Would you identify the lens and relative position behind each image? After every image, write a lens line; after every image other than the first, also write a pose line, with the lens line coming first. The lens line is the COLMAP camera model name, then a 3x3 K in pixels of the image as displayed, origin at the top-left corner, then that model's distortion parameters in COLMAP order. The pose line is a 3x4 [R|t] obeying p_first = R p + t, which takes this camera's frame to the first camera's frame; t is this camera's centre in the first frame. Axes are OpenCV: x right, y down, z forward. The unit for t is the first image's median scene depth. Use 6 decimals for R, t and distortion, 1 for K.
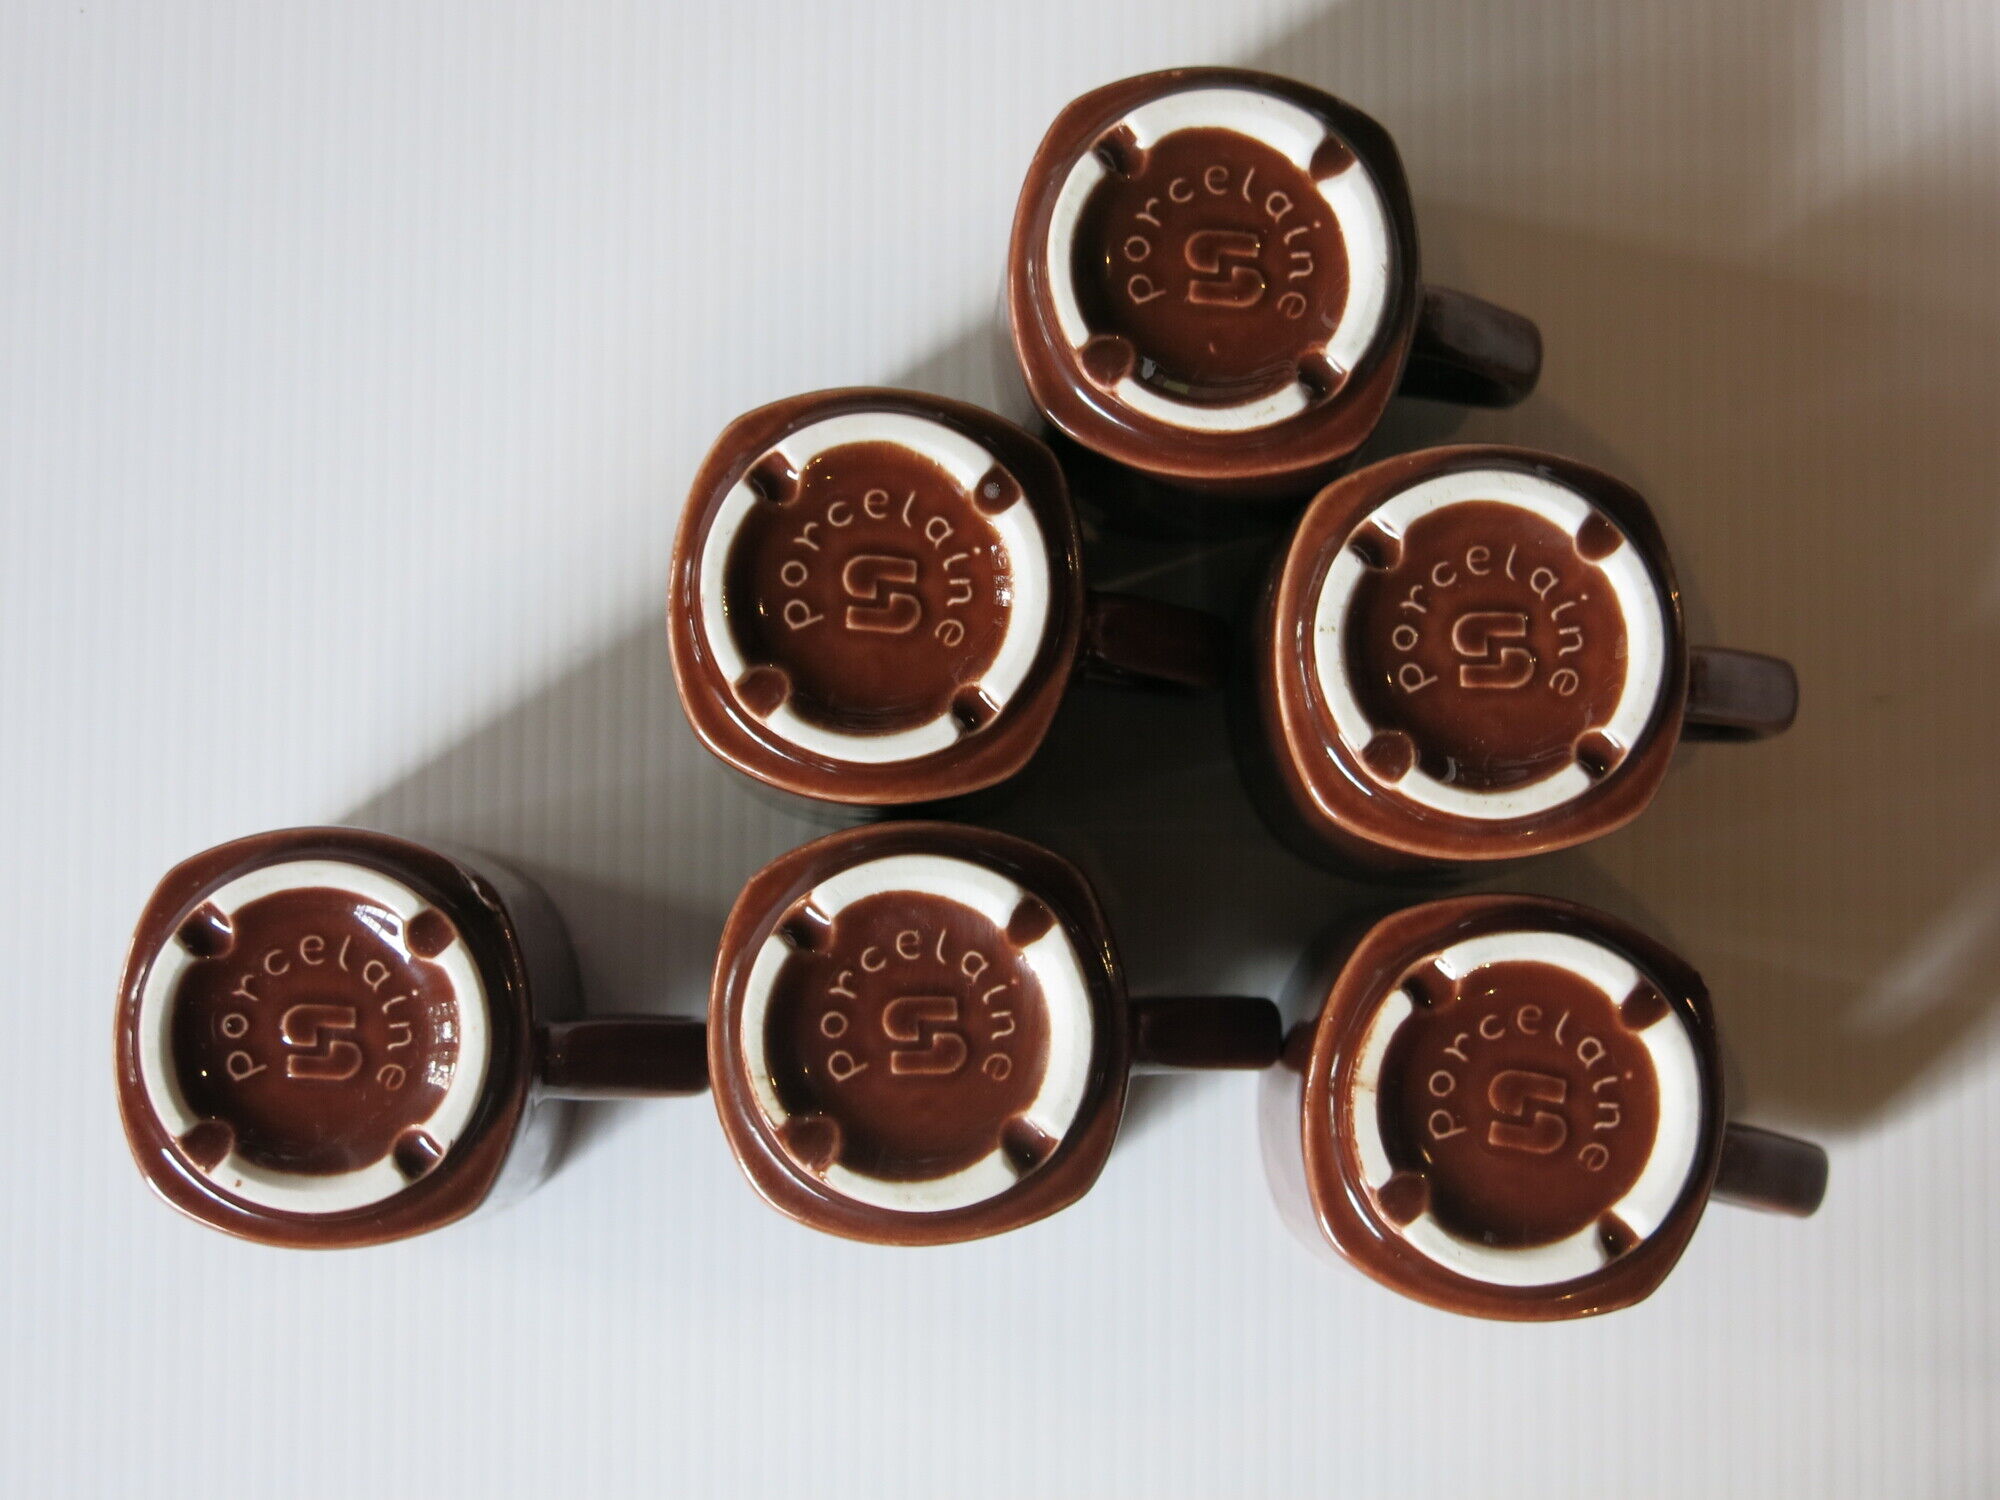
lens RADIAL K [[3334.8, 0, 999.2], [0, 3334.8, 746.3], [0, 0, 1]] dist [-0.161115, 0.000000]
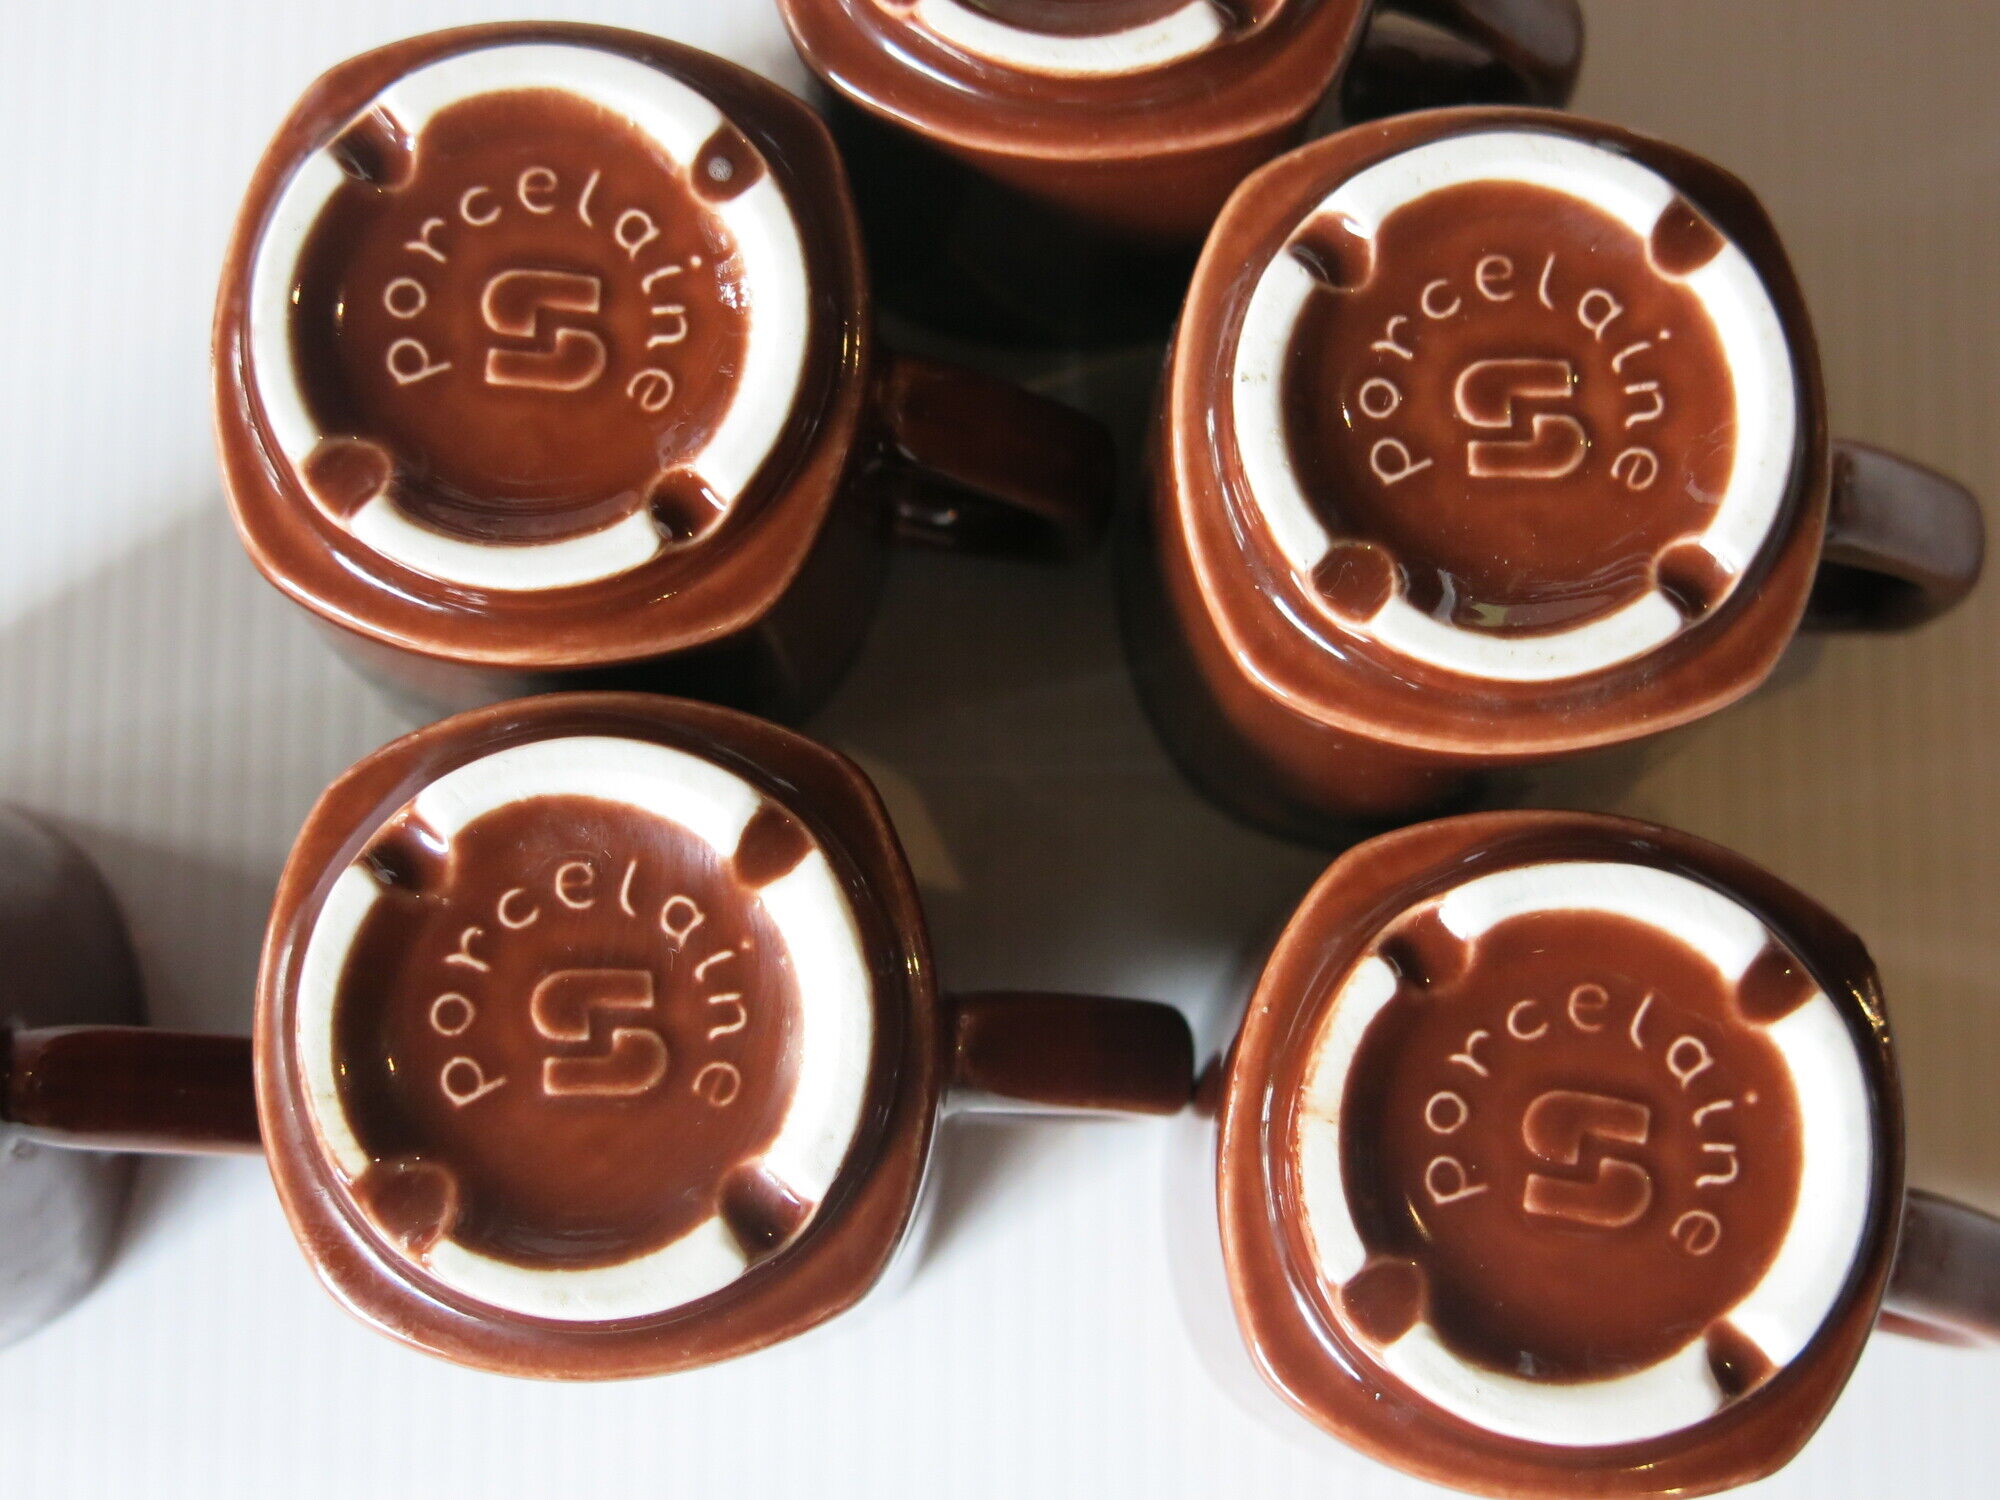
lens RADIAL K [[3334.8, 0, 1000.2], [0, 3334.8, 755.2], [0, 0, 1]] dist [-0.161115, 0.000000]
pose [[0.999984, 0.001409, 0.005537, 0.047649], [-0.000990, 0.997187, -0.074951, 0.081370], [-0.005627, 0.074944, 0.997172, 0.385061]]
